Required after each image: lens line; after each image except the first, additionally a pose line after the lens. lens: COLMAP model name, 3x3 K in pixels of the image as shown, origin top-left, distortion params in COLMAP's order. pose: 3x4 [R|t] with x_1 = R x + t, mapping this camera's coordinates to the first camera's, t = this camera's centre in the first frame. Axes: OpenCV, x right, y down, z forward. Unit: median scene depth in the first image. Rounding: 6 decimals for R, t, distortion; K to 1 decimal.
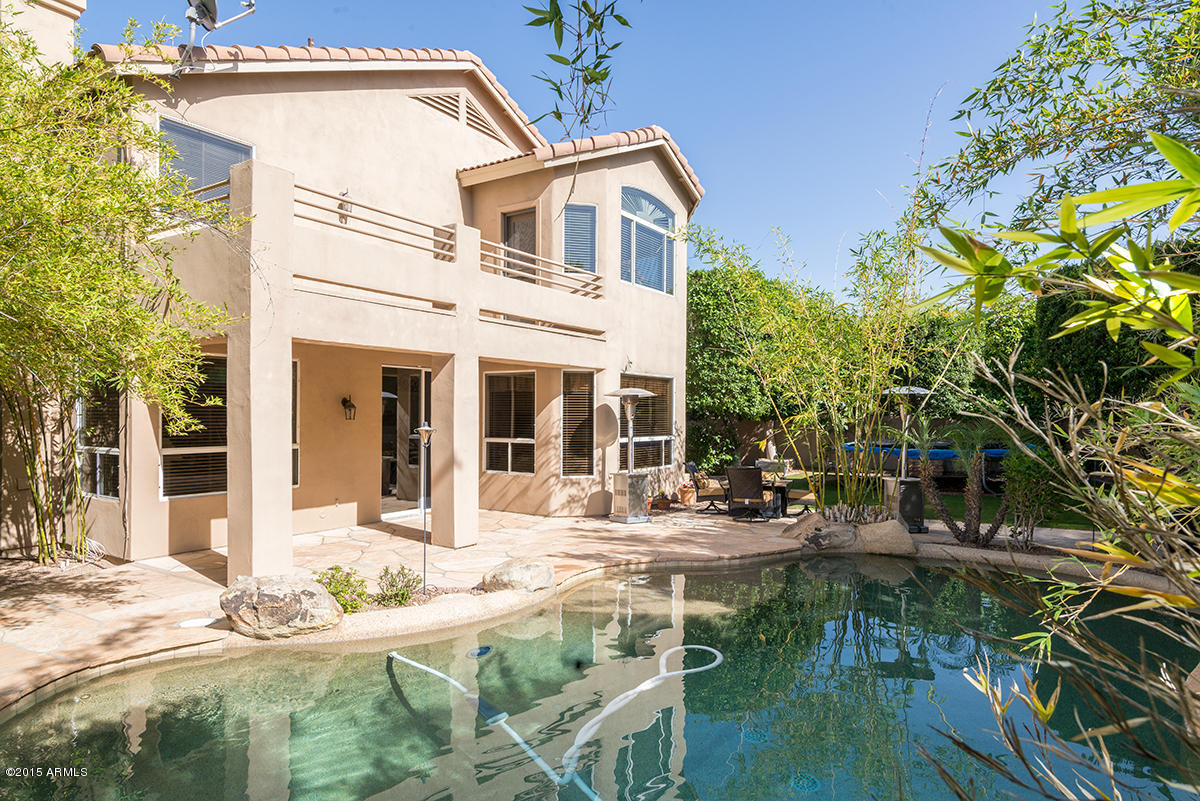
lens RADIAL K [[672.5, 0, 600.5], [0, 672.5, 414.5], [0, 0, 1]] dist [0.002791, 0.000008]
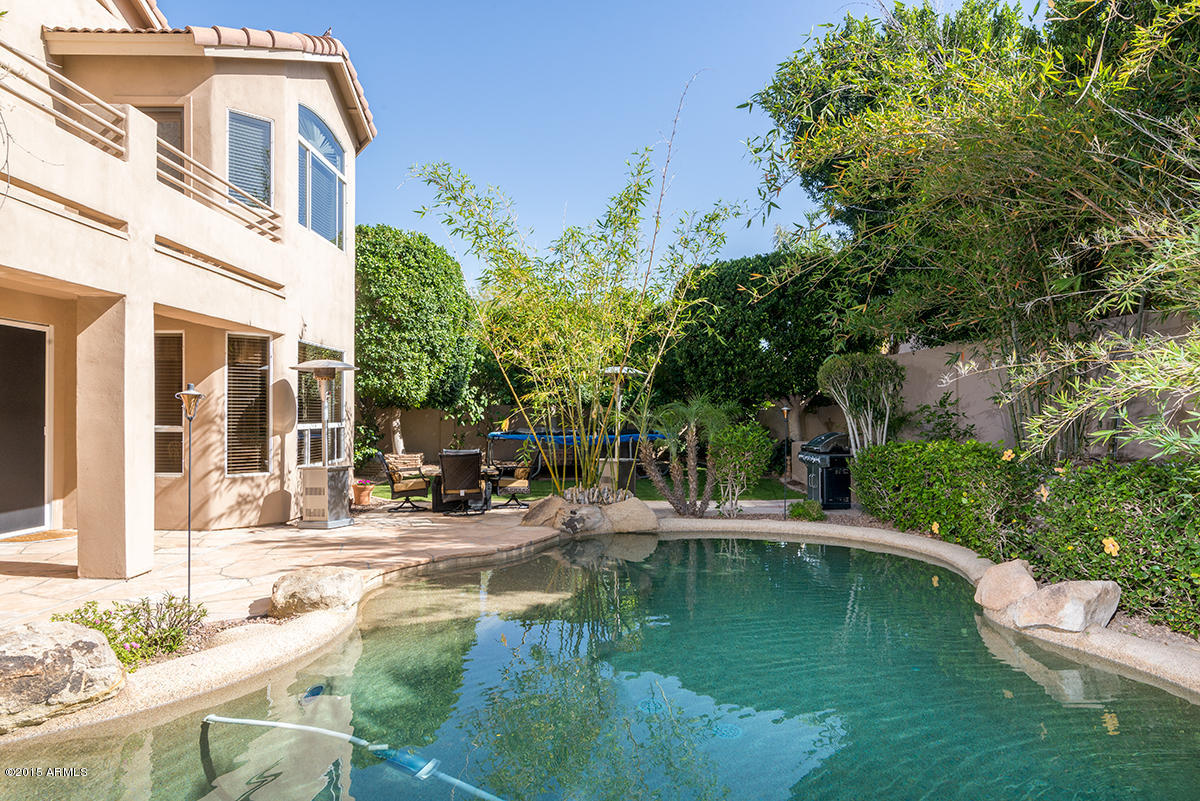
lens RADIAL K [[766.3, 0, 599.5], [0, 766.3, 412.7], [0, 0, 1]] dist [-0.002940, -0.003528]
pose [[0.836172, -0.003549, 0.548456, -0.176663], [0.001729, 0.999991, 0.003836, 0.020378], [-0.548465, -0.002259, 0.836171, 0.062283]]
